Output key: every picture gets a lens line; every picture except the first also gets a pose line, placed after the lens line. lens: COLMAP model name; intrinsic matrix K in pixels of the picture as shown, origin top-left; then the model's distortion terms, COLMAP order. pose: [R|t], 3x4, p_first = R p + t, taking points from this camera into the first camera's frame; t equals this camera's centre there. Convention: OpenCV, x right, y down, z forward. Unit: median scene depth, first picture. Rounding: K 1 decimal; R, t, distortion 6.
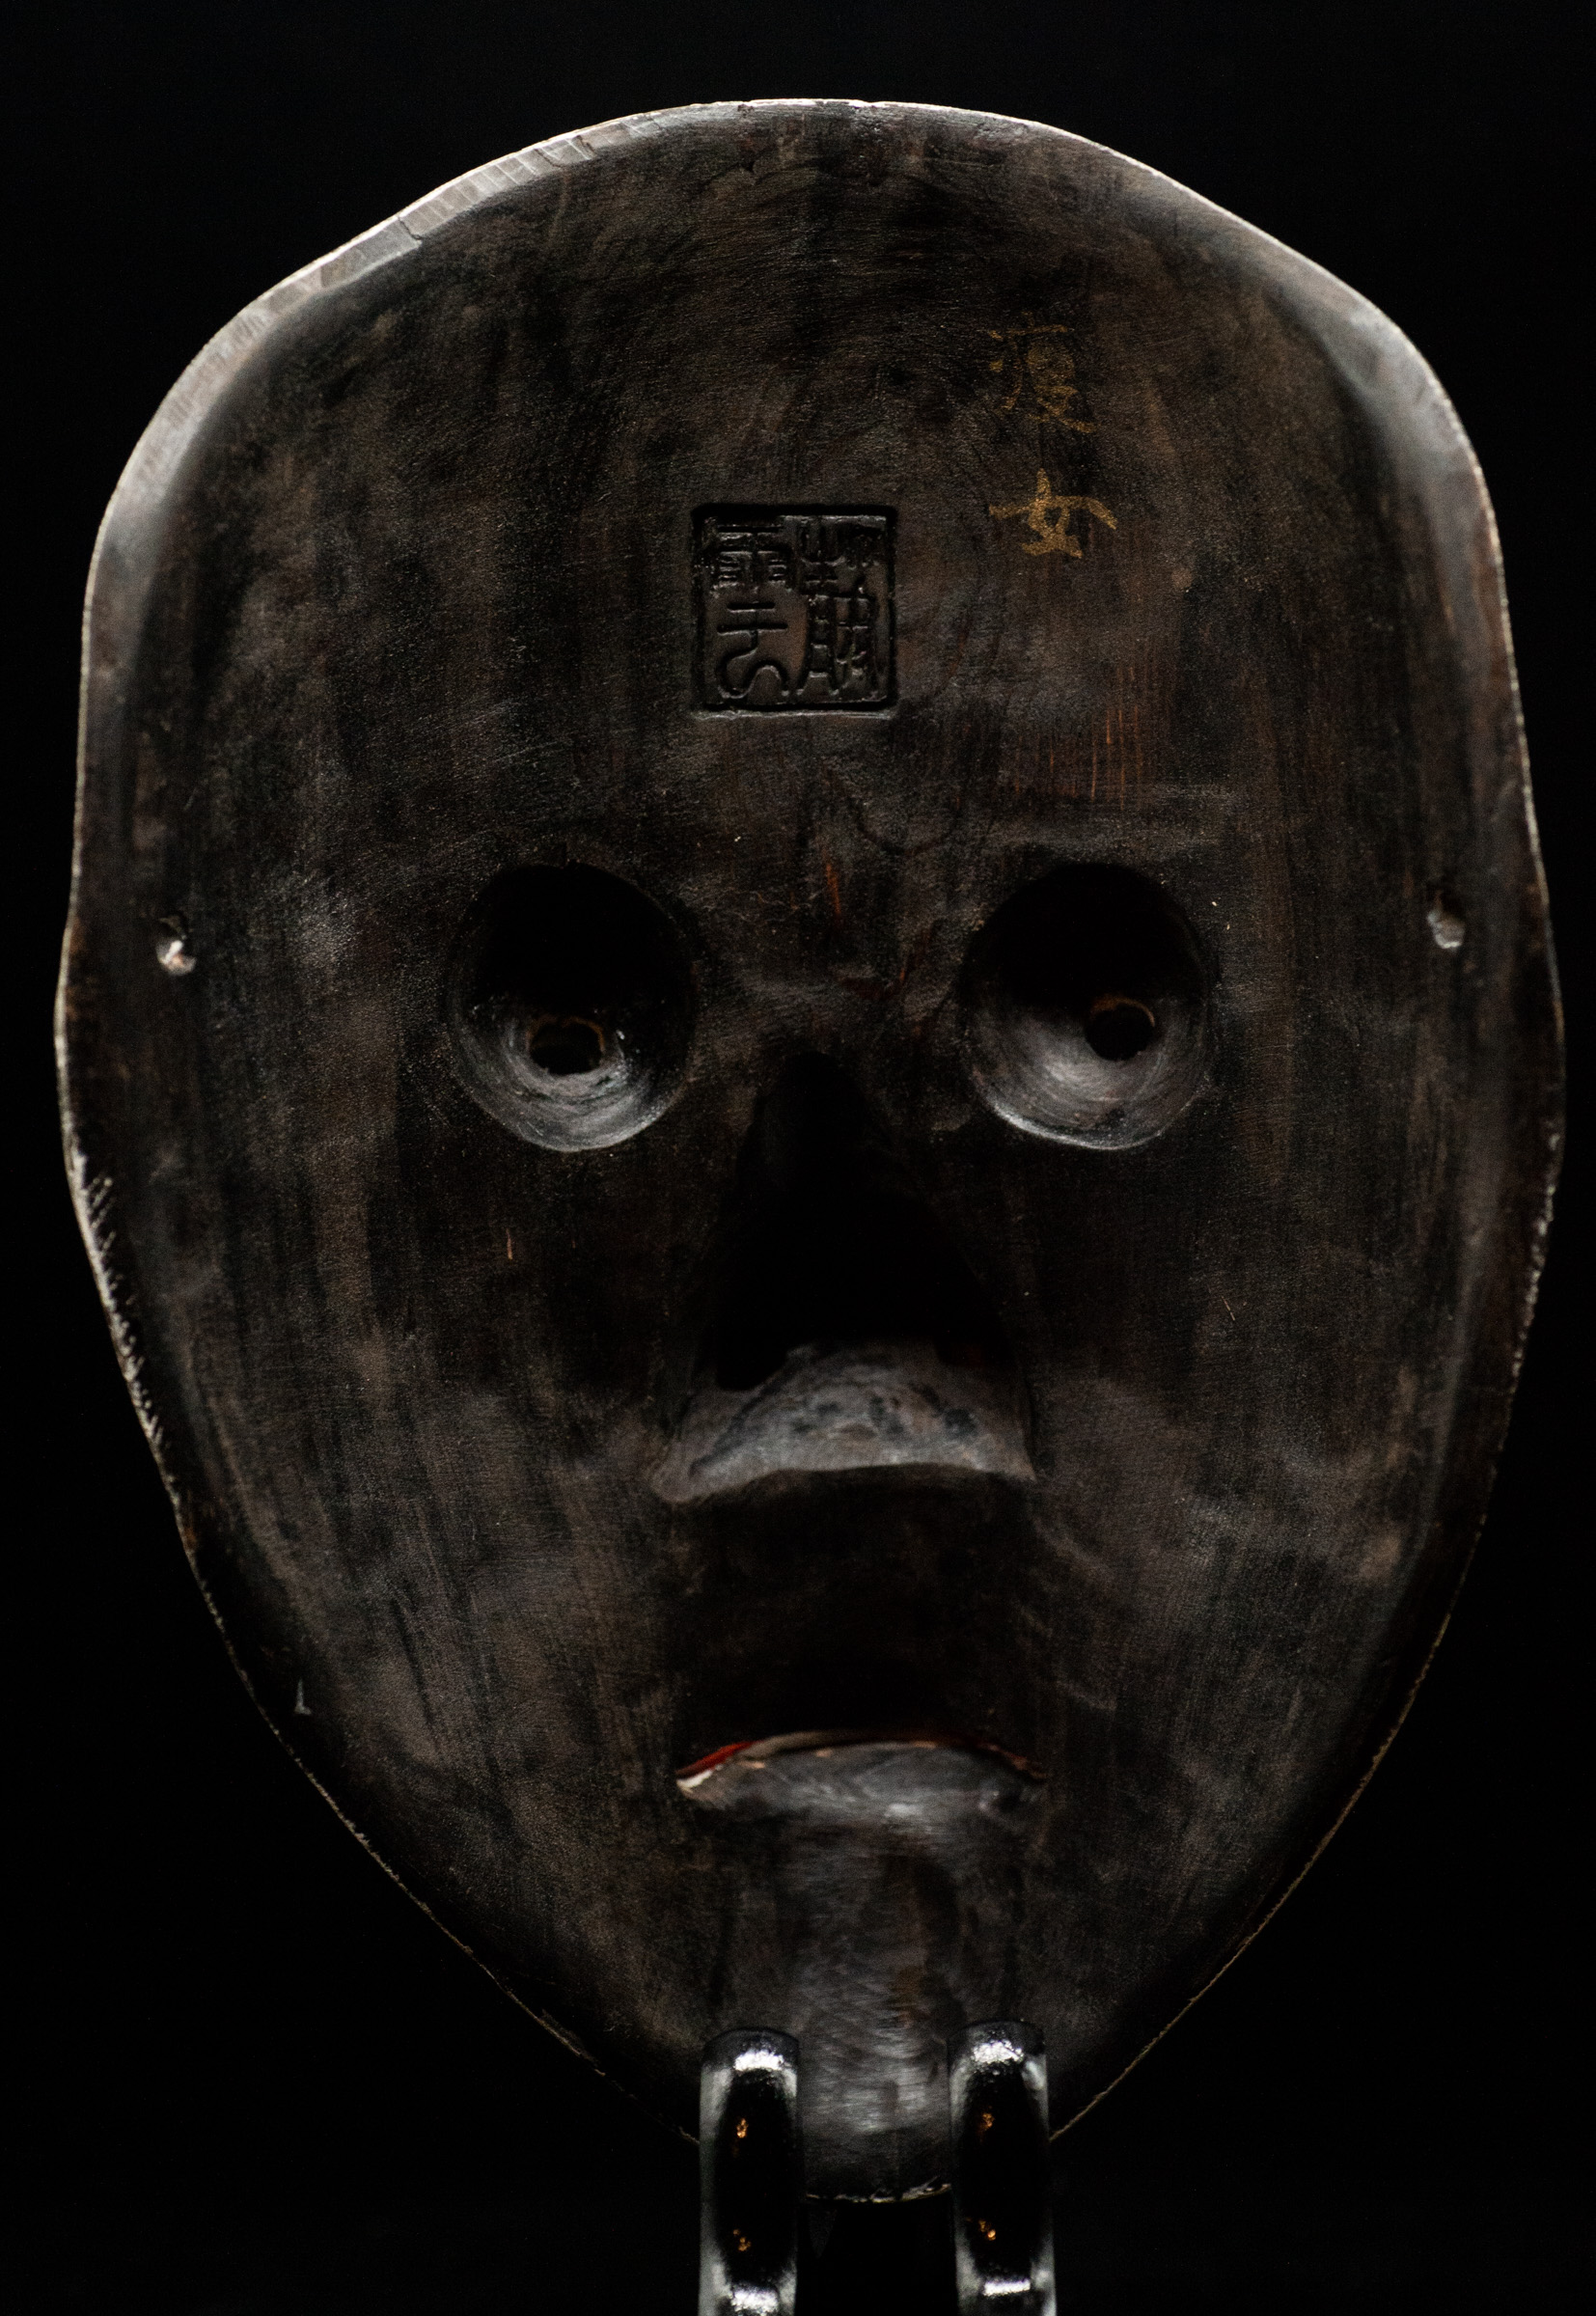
lens RADIAL K [[6932.8, 0, 789.6], [0, 6932.8, 1157.9], [0, 0, 1]] dist [0.008178, 0.000000]
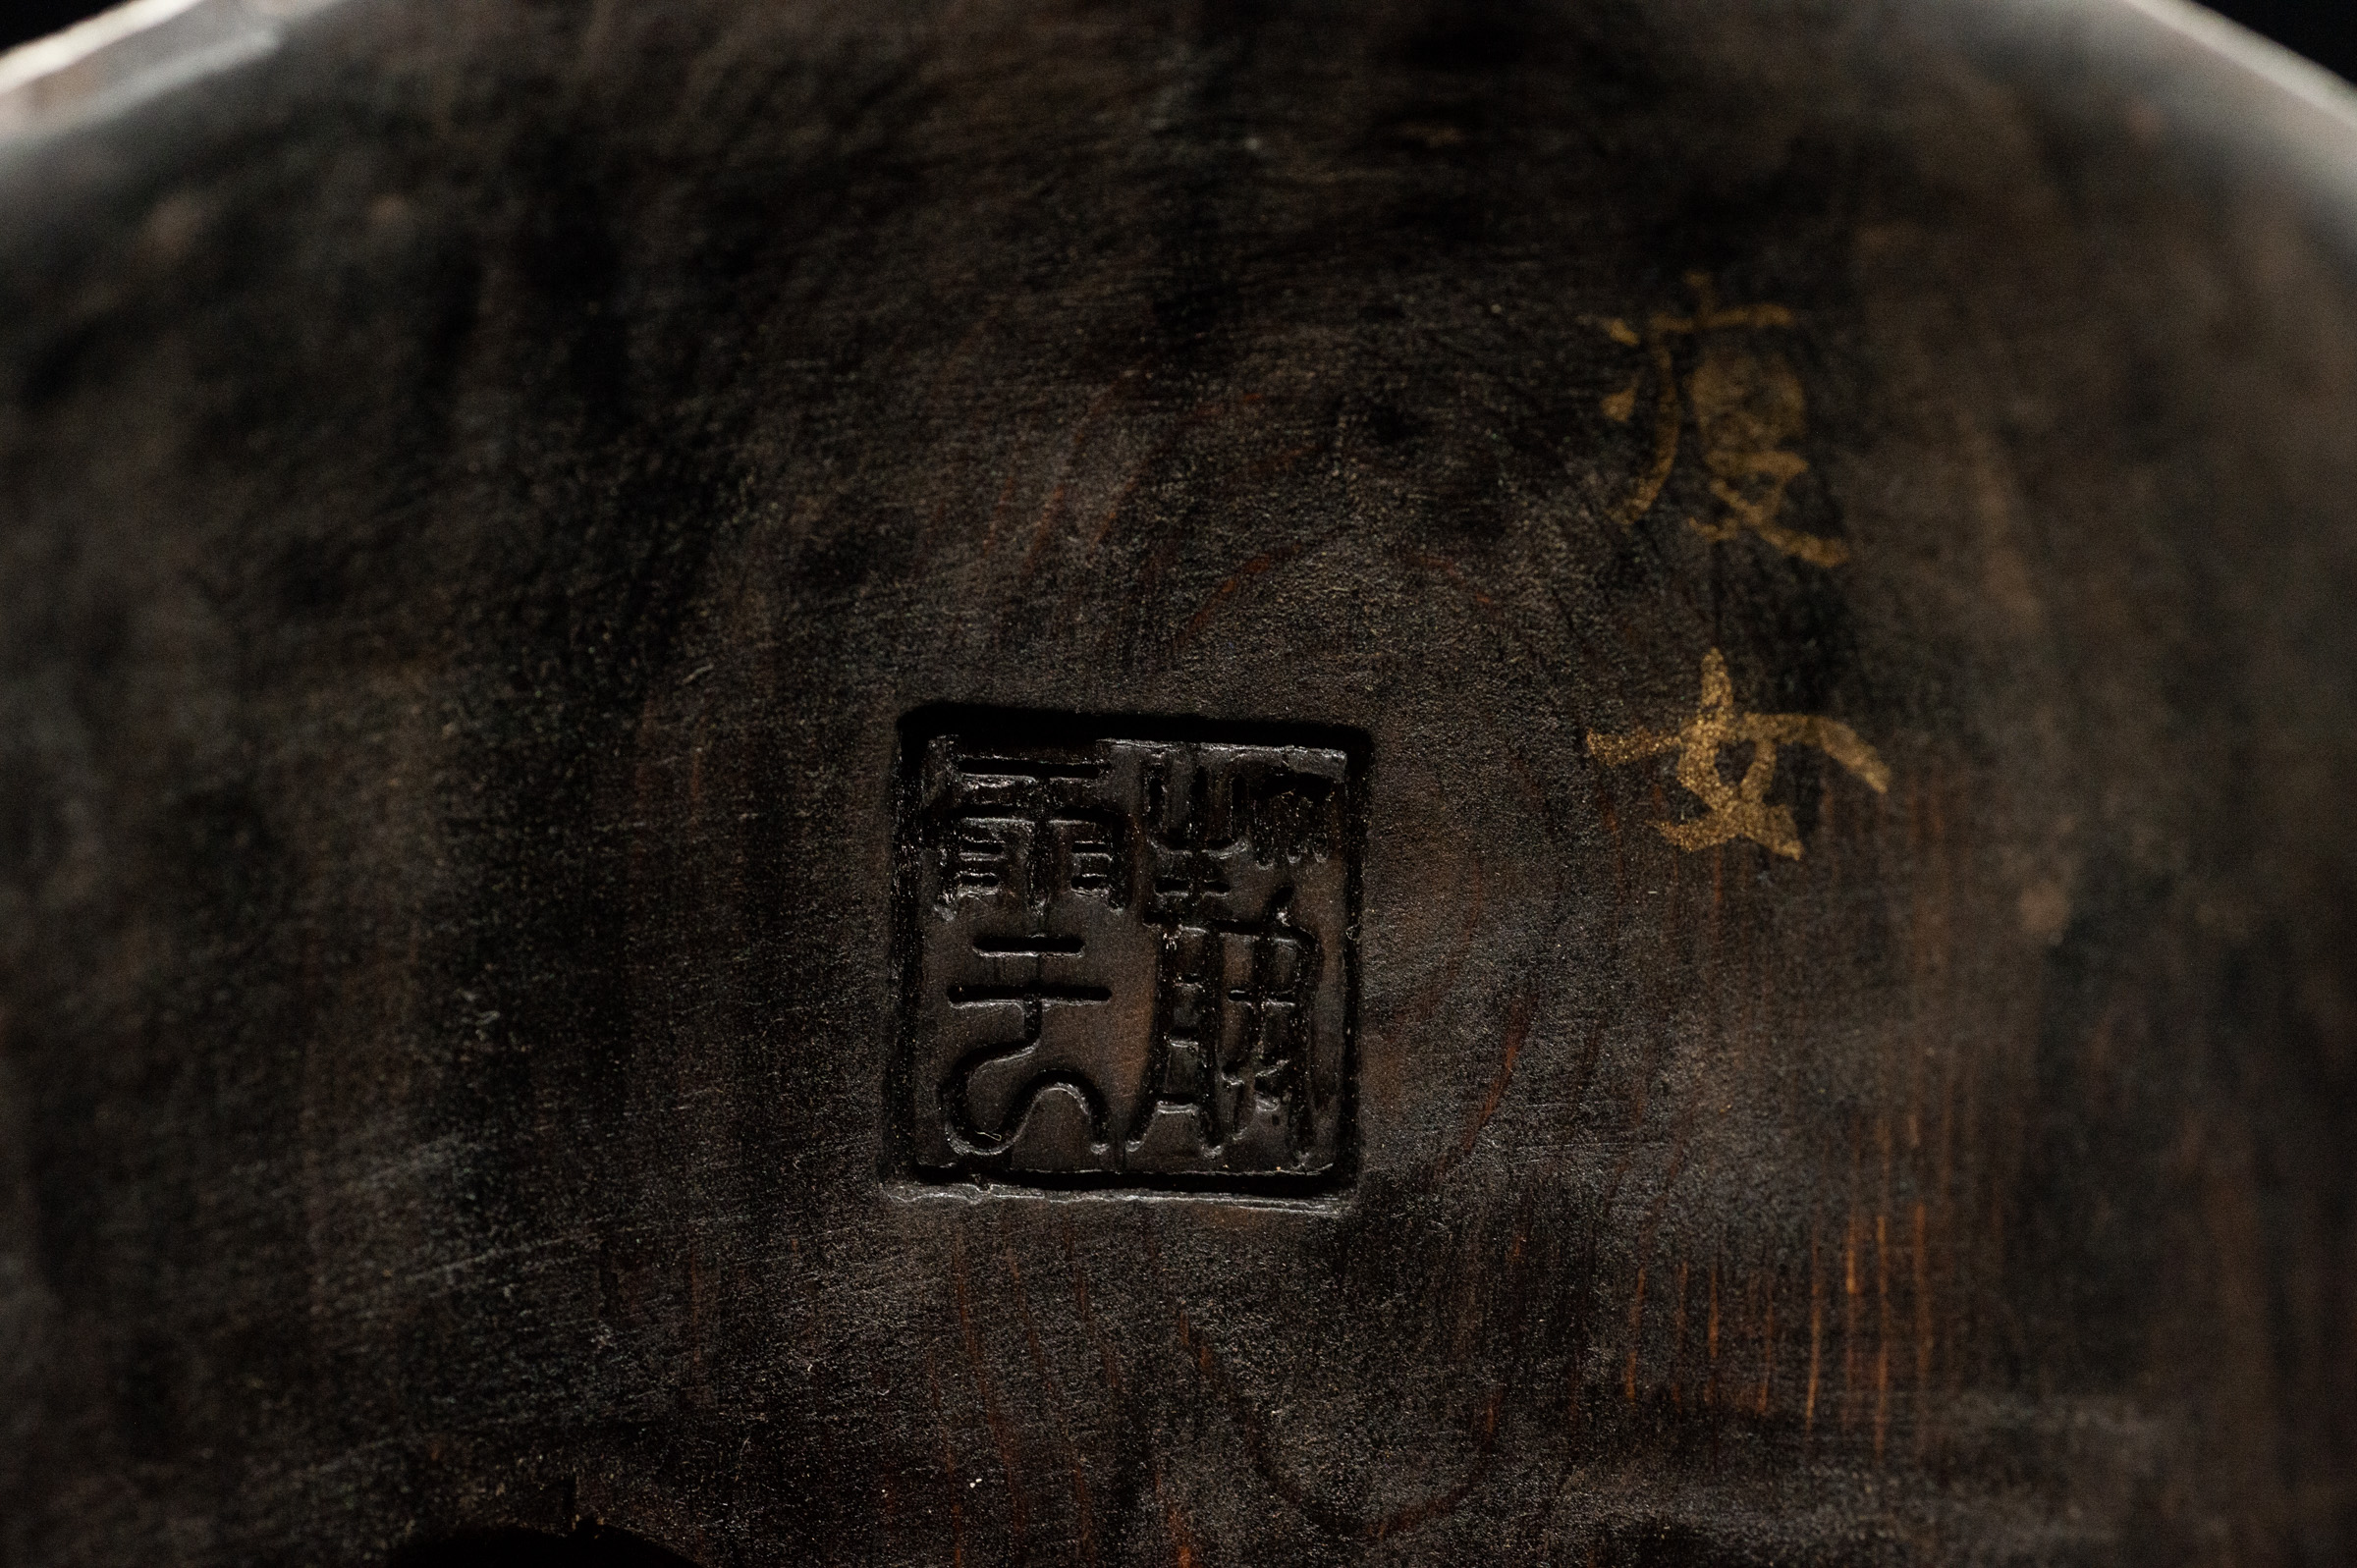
lens RADIAL K [[8088.1, 0, 1153.8], [0, 8088.1, 784.5], [0, 0, 1]] dist [0.267795, 0.000000]
pose [[0.999226, 0.039125, 0.004127, -0.000187], [-0.038224, 0.990302, -0.133572, -0.022508], [-0.009313, 0.133311, 0.991031, 0.503466]]
